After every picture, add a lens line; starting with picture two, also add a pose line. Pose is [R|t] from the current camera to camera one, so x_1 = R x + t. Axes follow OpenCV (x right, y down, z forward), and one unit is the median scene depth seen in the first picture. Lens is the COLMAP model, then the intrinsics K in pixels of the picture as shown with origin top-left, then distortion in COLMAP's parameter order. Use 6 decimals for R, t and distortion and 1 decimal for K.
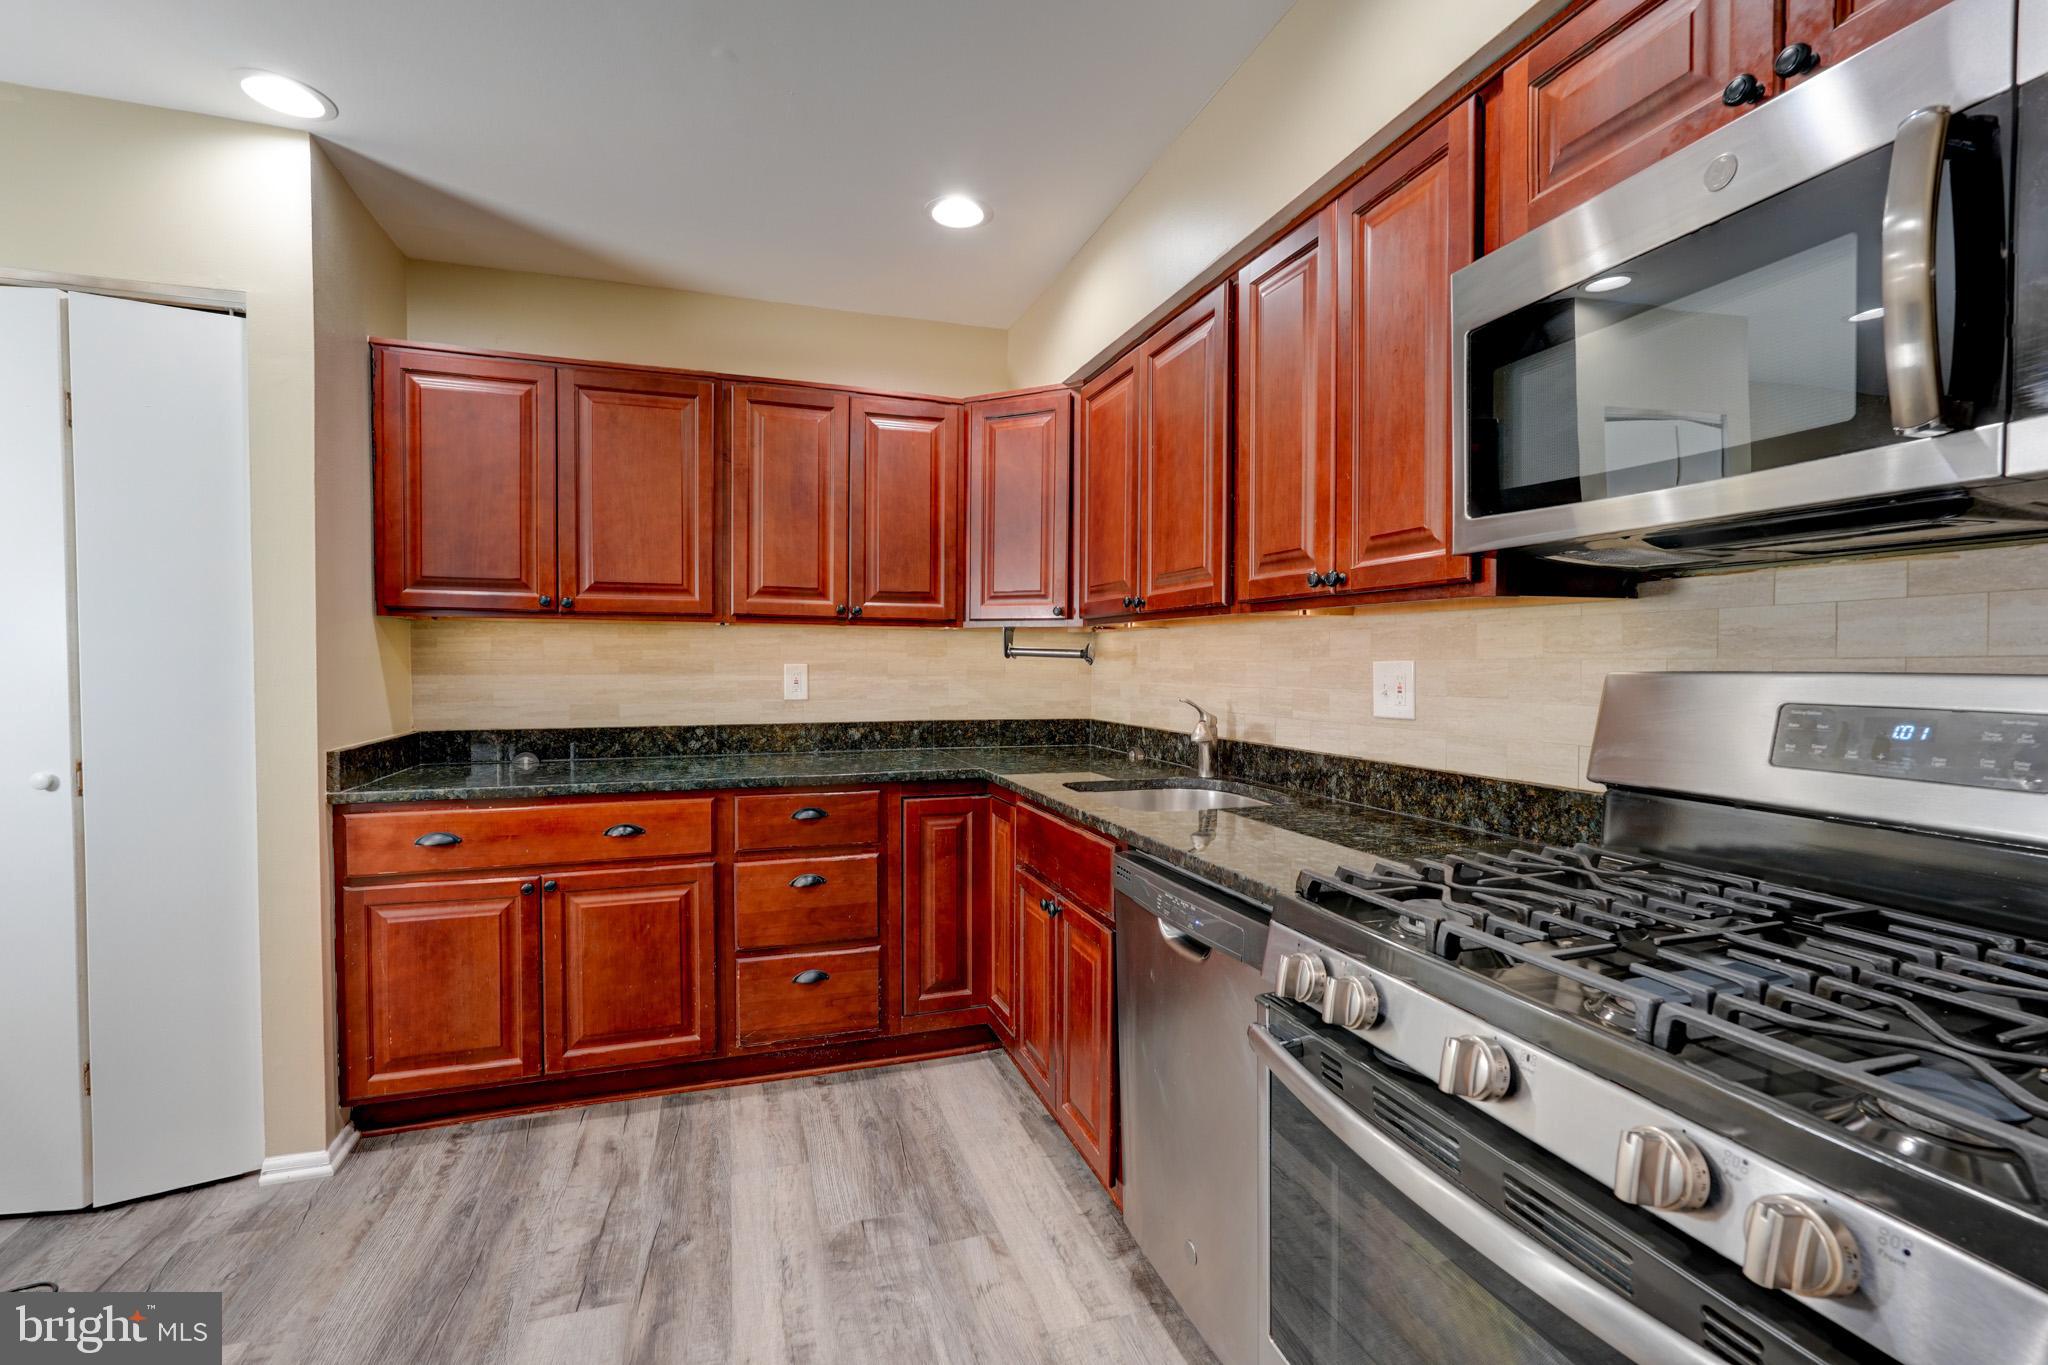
lens RADIAL K [[900.2, 0, 1024.0], [0, 900.2, 682.5], [0, 0, 1]] dist [-0.015670, 0.007838]
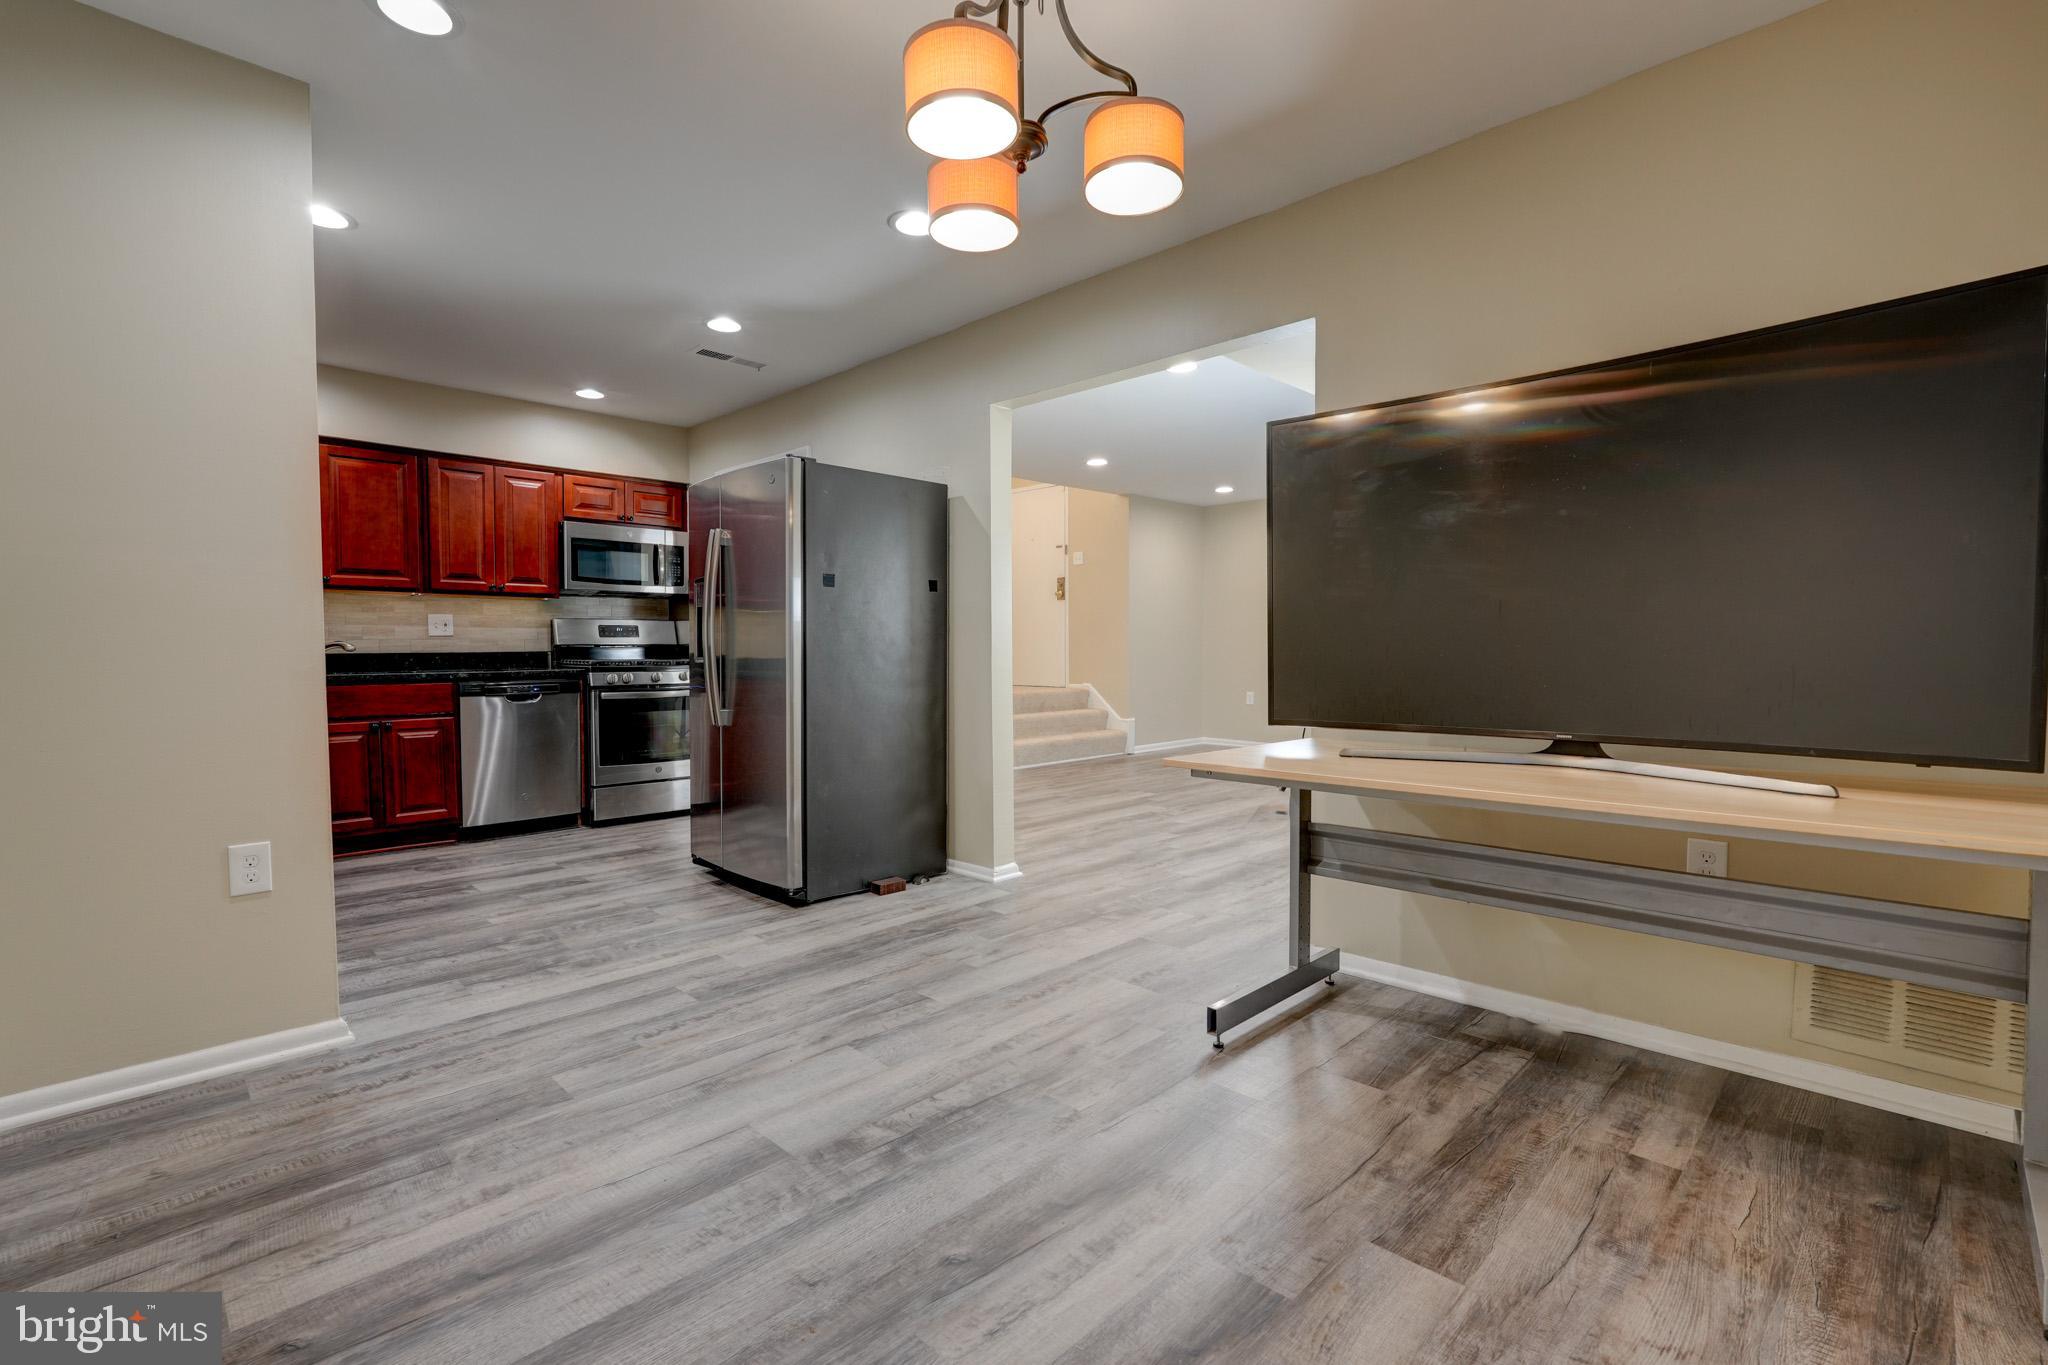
lens RADIAL K [[921.0, 0, 1025.9], [0, 921.0, 682.8], [0, 0, 1]] dist [-0.018061, 0.008835]
pose [[-0.448850, -0.032635, 0.893011, -1.964298], [0.026485, 0.998408, 0.049798, 0.062779], [-0.893215, 0.046003, -0.447271, 0.467625]]
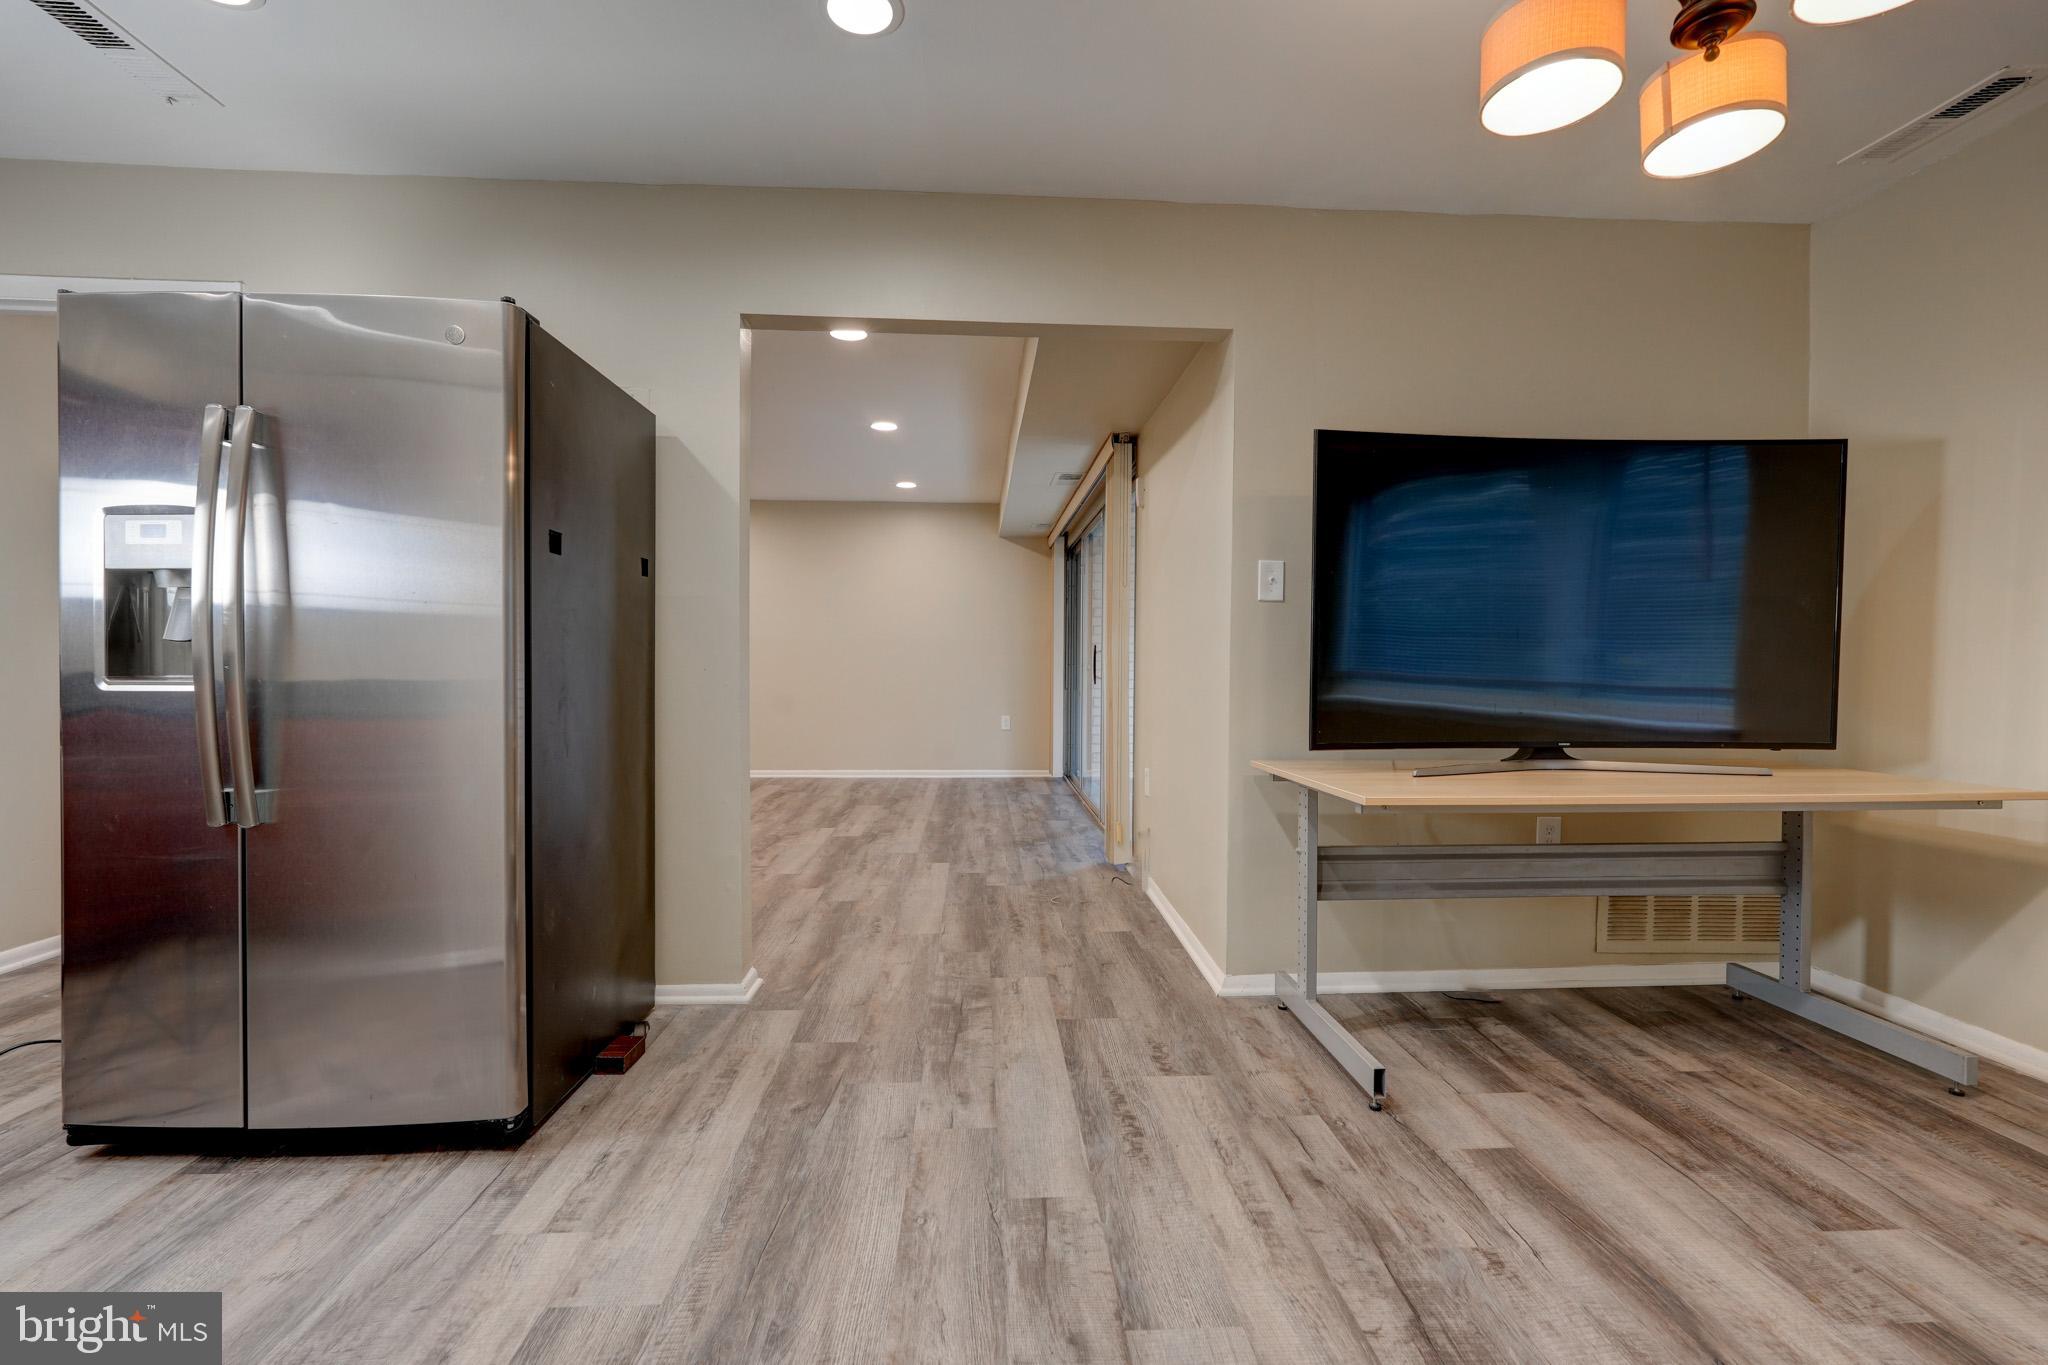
lens RADIAL K [[900.2, 0, 1024.0], [0, 900.2, 682.5], [0, 0, 1]] dist [-0.015670, 0.007838]
pose [[-0.964577, -0.009747, 0.263620, -1.197168], [0.001489, 0.999100, 0.042389, 0.057334], [-0.263796, 0.041280, -0.963695, 0.731907]]
